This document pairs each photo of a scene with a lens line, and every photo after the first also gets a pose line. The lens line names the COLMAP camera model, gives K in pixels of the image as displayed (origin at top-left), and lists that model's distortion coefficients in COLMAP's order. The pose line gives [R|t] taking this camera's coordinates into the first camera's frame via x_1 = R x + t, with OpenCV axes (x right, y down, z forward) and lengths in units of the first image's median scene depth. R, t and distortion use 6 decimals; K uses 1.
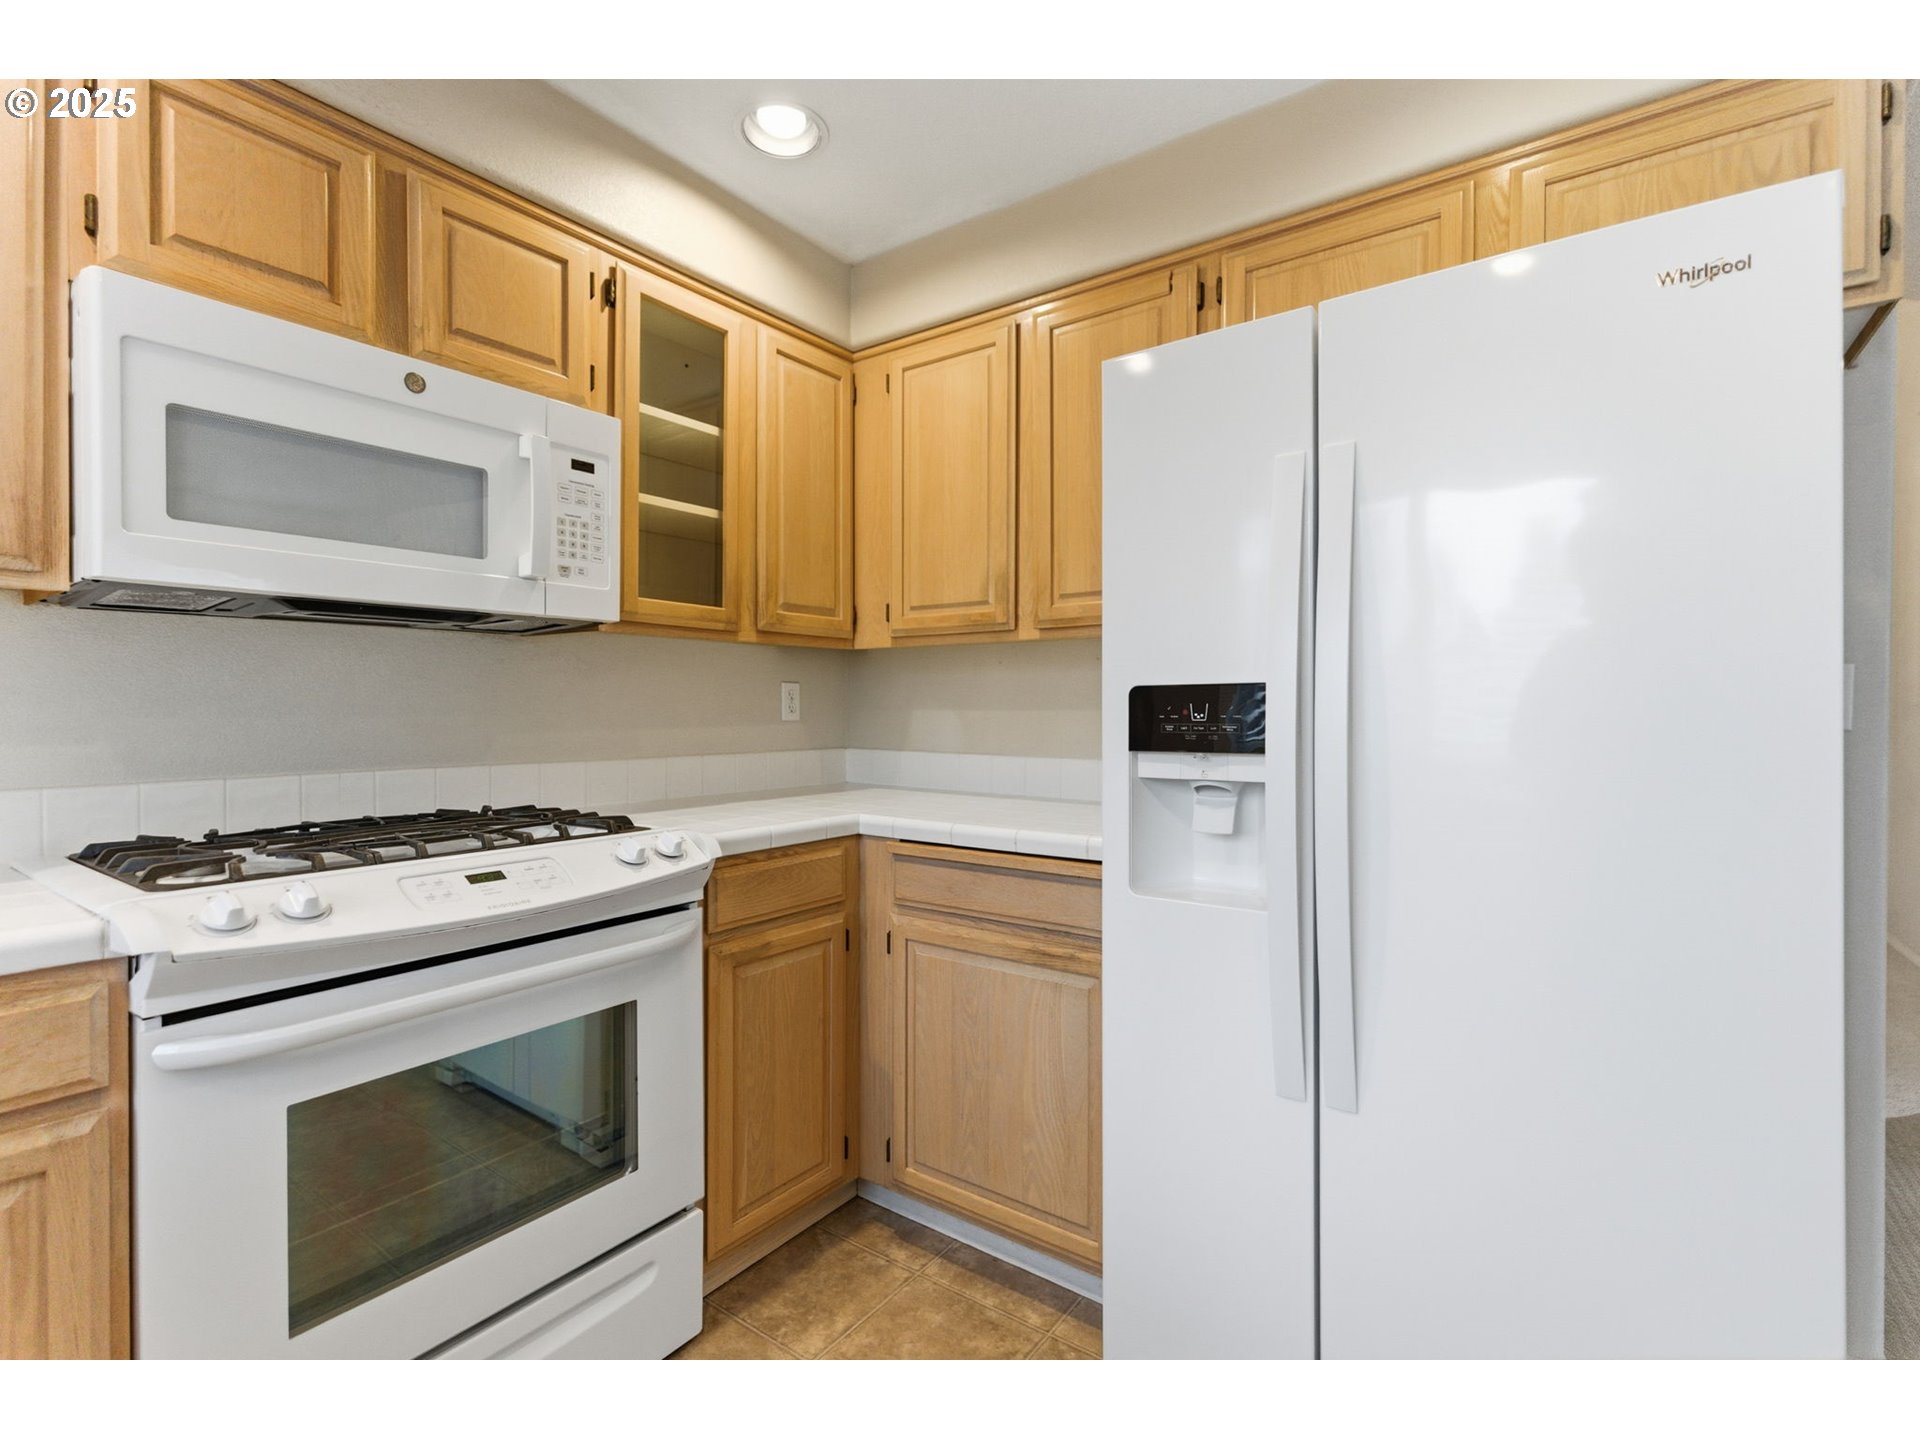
lens RADIAL K [[878.4, 0, 964.2], [0, 878.4, 716.8], [0, 0, 1]] dist [-0.000482, -0.000041]
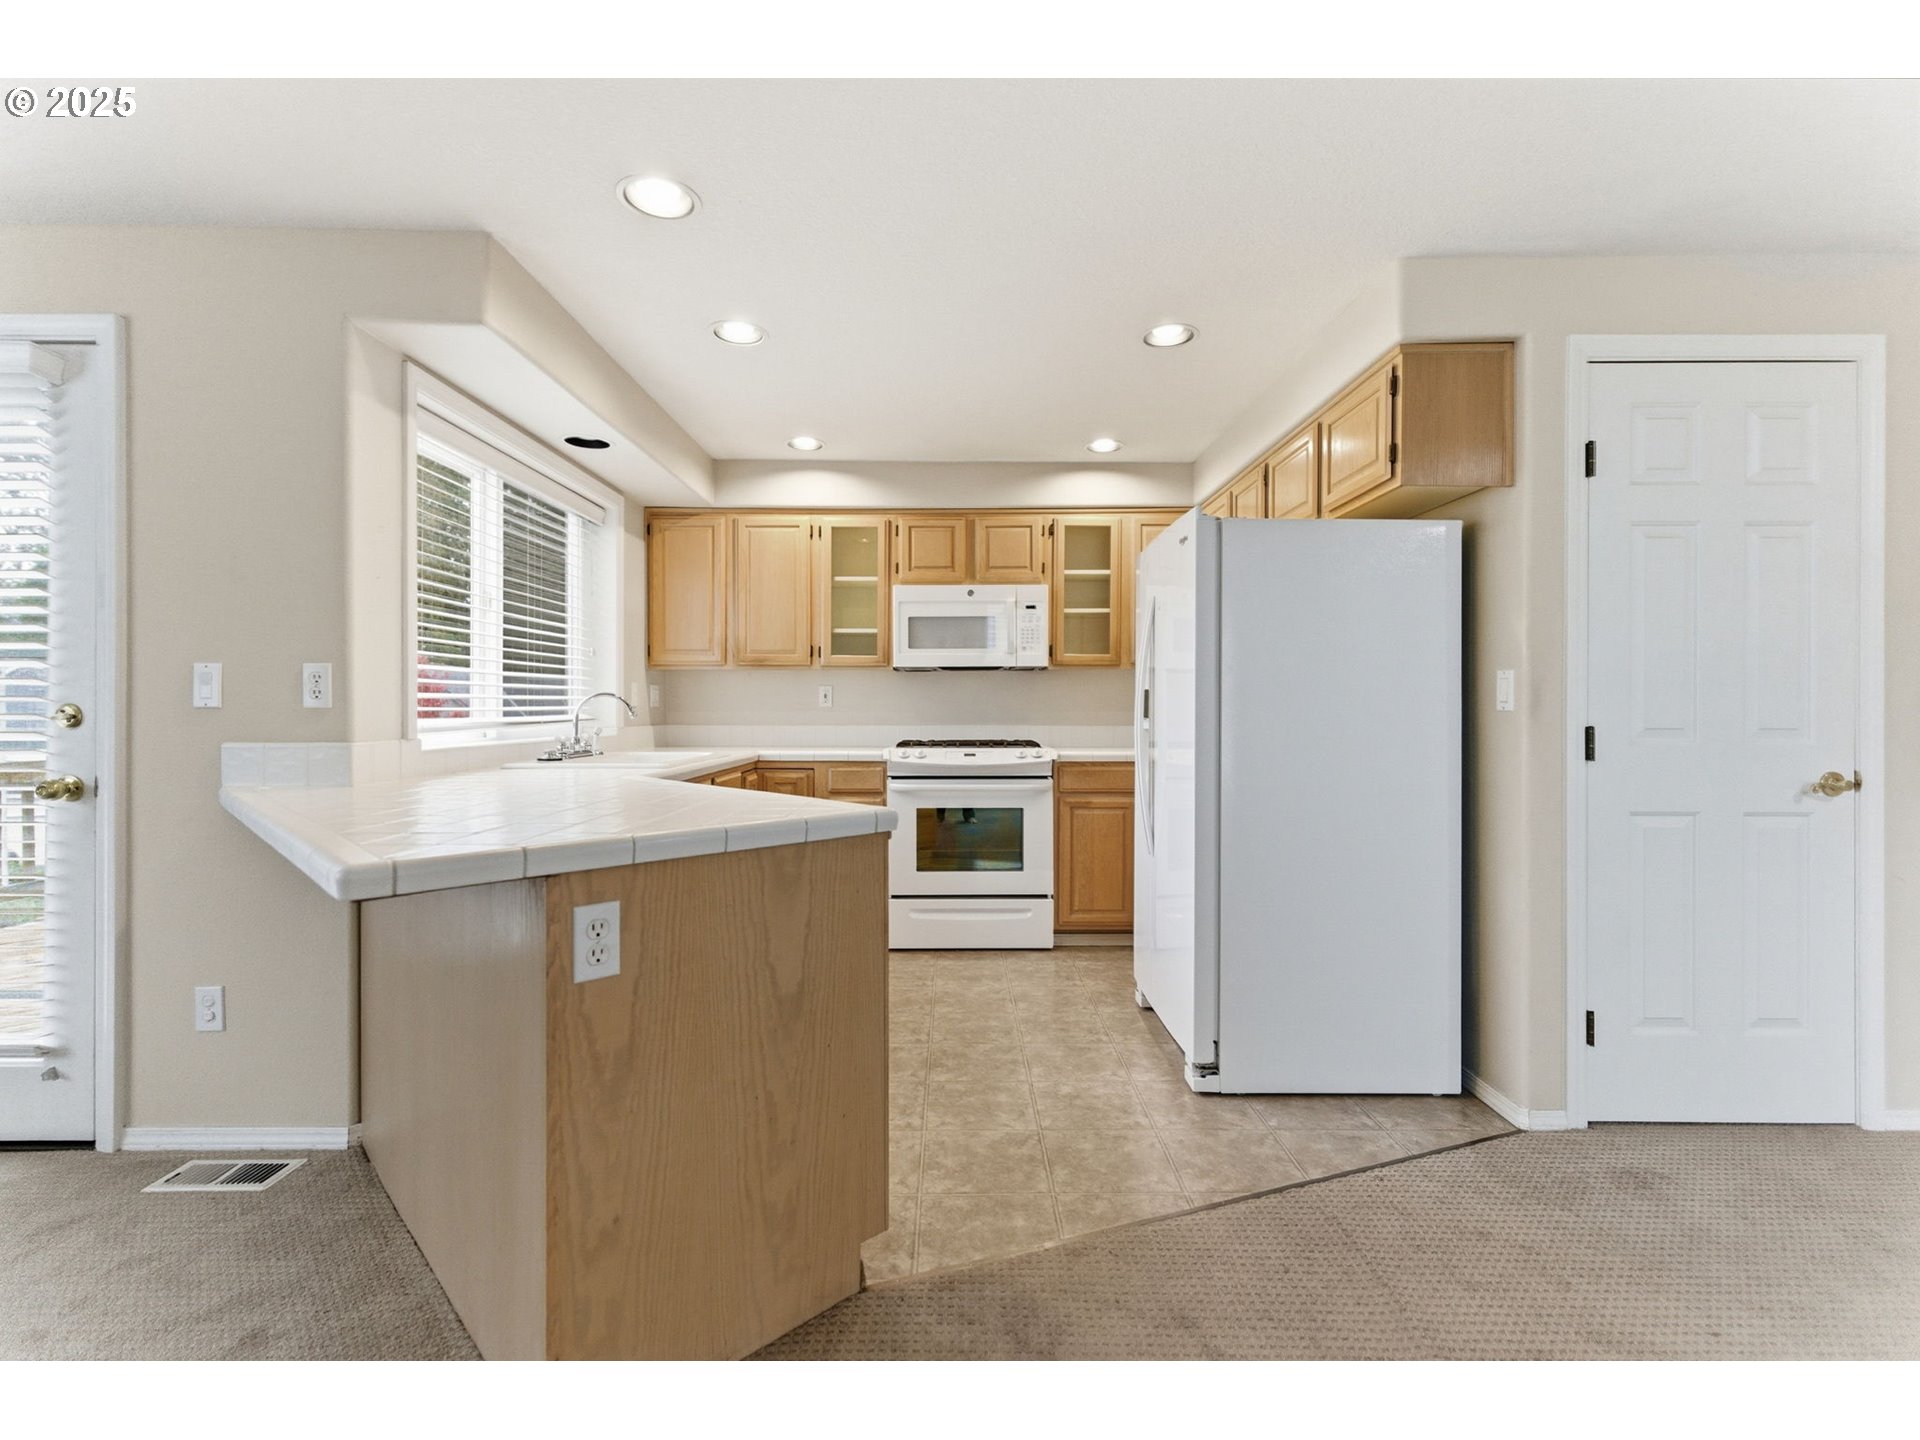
lens RADIAL K [[887.7, 0, 961.6], [0, 887.7, 706.4], [0, 0, 1]] dist [0.002207, 0.000059]
pose [[0.583454, 0.000976, -0.812145, 1.574477], [-0.005637, 0.999980, -0.002848, 0.014908], [0.812126, 0.006240, 0.583448, -0.686428]]
